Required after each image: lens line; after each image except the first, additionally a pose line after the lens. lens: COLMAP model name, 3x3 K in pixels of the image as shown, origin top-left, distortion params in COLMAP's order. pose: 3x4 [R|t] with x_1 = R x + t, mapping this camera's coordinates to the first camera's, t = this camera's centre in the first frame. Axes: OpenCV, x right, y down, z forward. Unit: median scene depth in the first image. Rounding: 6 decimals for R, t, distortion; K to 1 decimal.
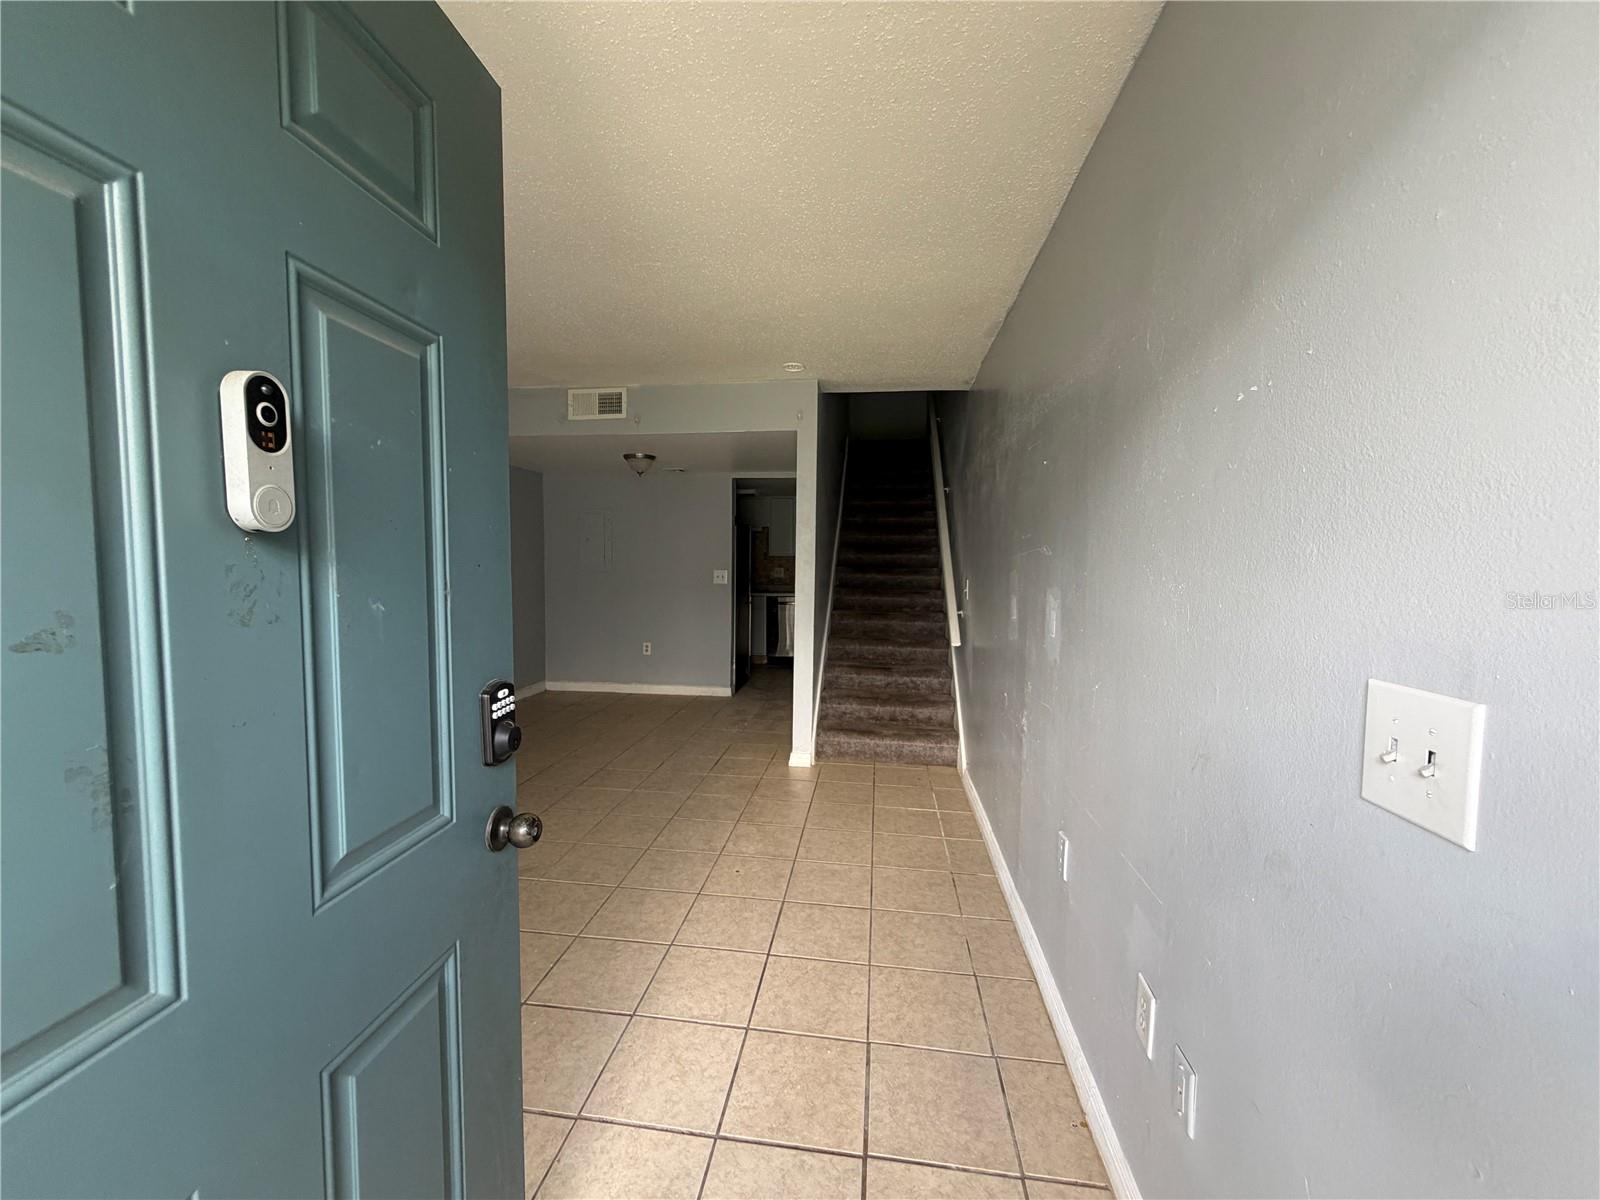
lens RADIAL K [[639.7, 0, 796.5], [0, 639.7, 600.8], [0, 0, 1]] dist [0.000960, -0.000071]
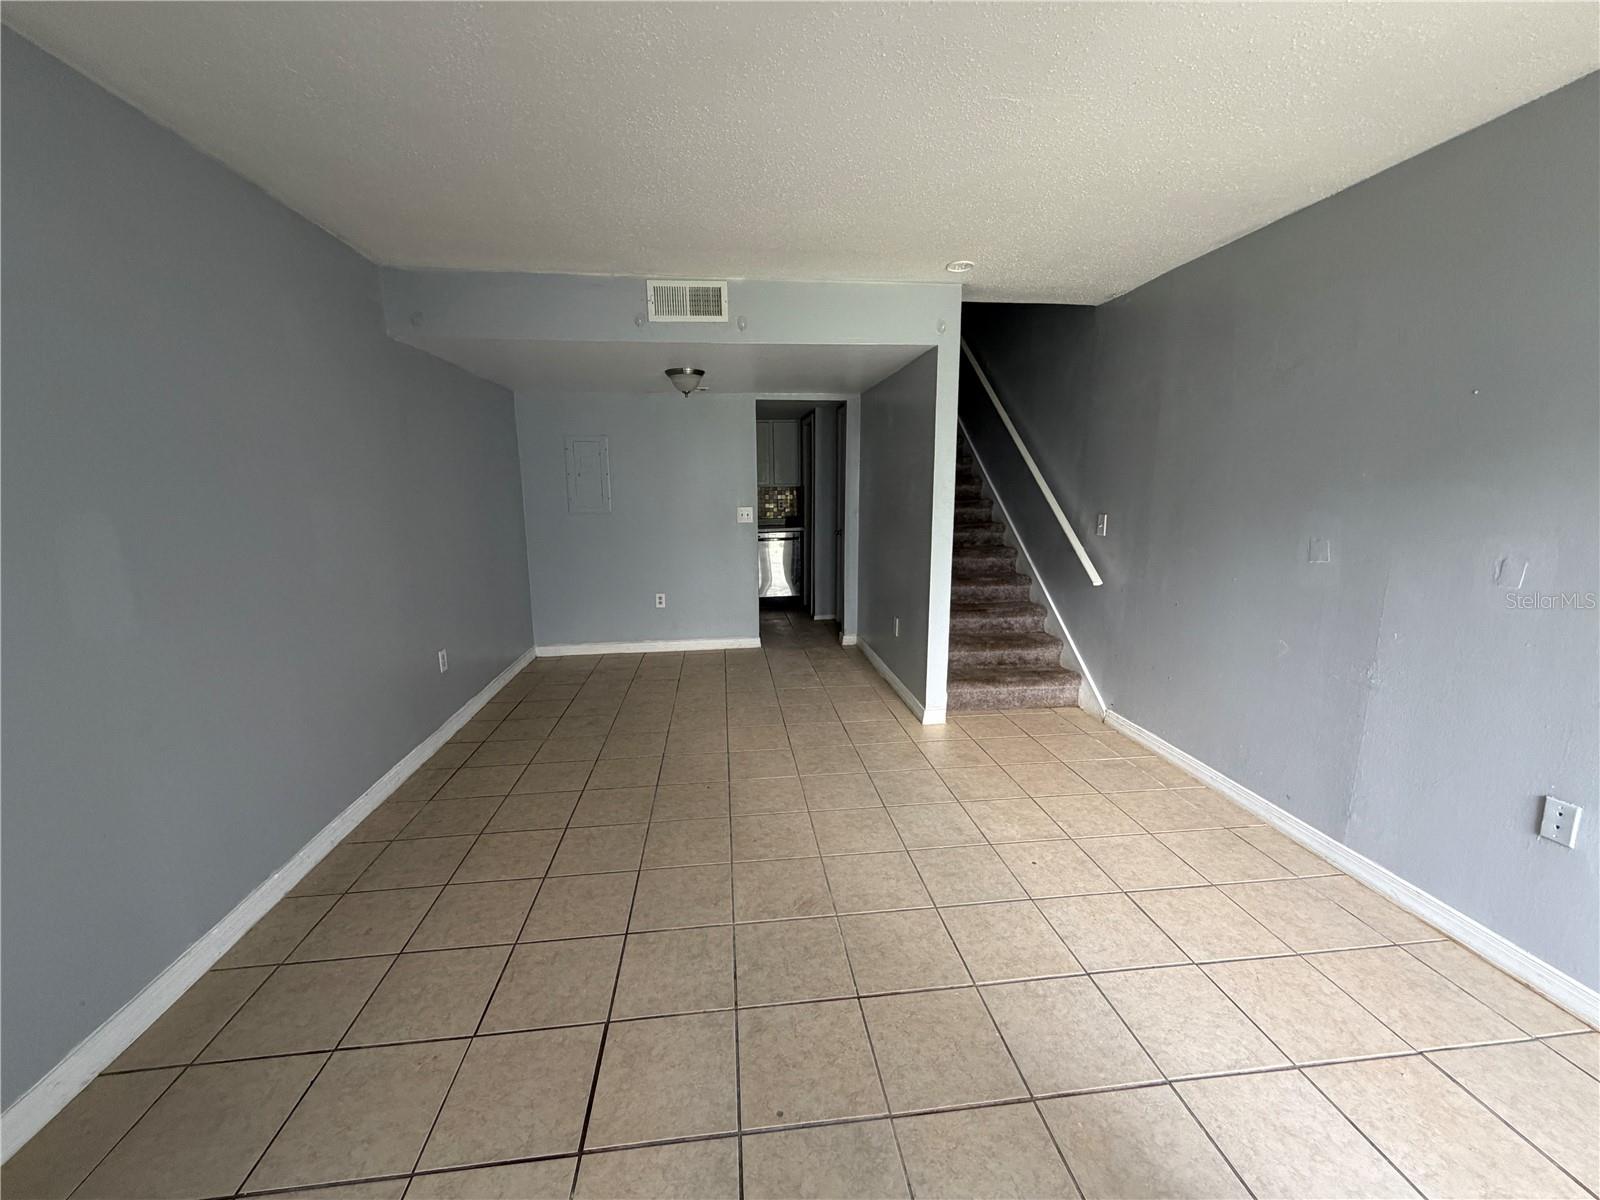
lens RADIAL K [[639.7, 0, 798.7], [0, 639.7, 599.0], [0, 0, 1]] dist [0.000960, -0.000071]
pose [[0.968842, -0.061536, 0.239915, -0.384776], [0.034009, 0.992522, 0.117234, -0.033802], [-0.245335, -0.105421, 0.963689, 0.173777]]
